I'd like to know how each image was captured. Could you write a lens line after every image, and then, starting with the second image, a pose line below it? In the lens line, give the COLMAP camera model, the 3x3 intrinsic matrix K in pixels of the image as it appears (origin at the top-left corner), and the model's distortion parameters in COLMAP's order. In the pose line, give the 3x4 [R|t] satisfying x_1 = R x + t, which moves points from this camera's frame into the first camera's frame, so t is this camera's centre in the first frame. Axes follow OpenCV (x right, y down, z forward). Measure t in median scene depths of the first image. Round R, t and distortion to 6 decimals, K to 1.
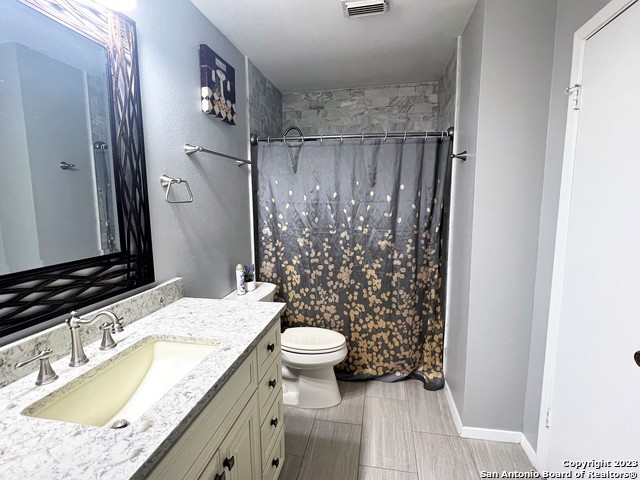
lens RADIAL K [[305.5, 0, 320.0], [0, 305.5, 240.0], [0, 0, 1]] dist [-0.000663, 0.000328]
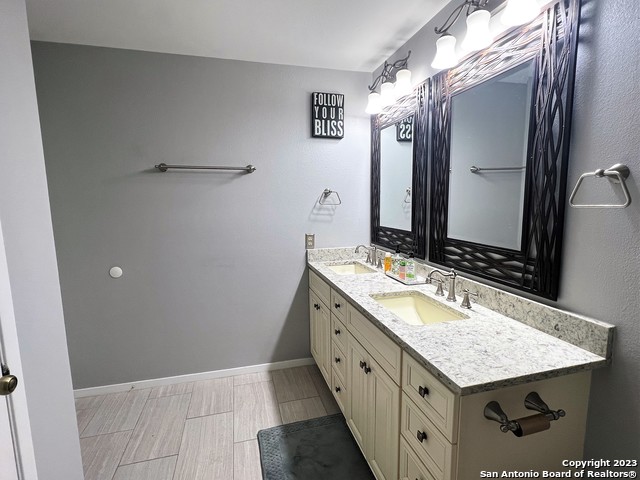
lens RADIAL K [[305.5, 0, 320.0], [0, 305.5, 240.0], [0, 0, 1]] dist [-0.000663, 0.000328]
pose [[-0.890699, 0.082972, -0.446957, 0.441537], [-0.037242, 0.966579, 0.253650, -0.242422], [0.453065, 0.242572, -0.857841, 1.594675]]
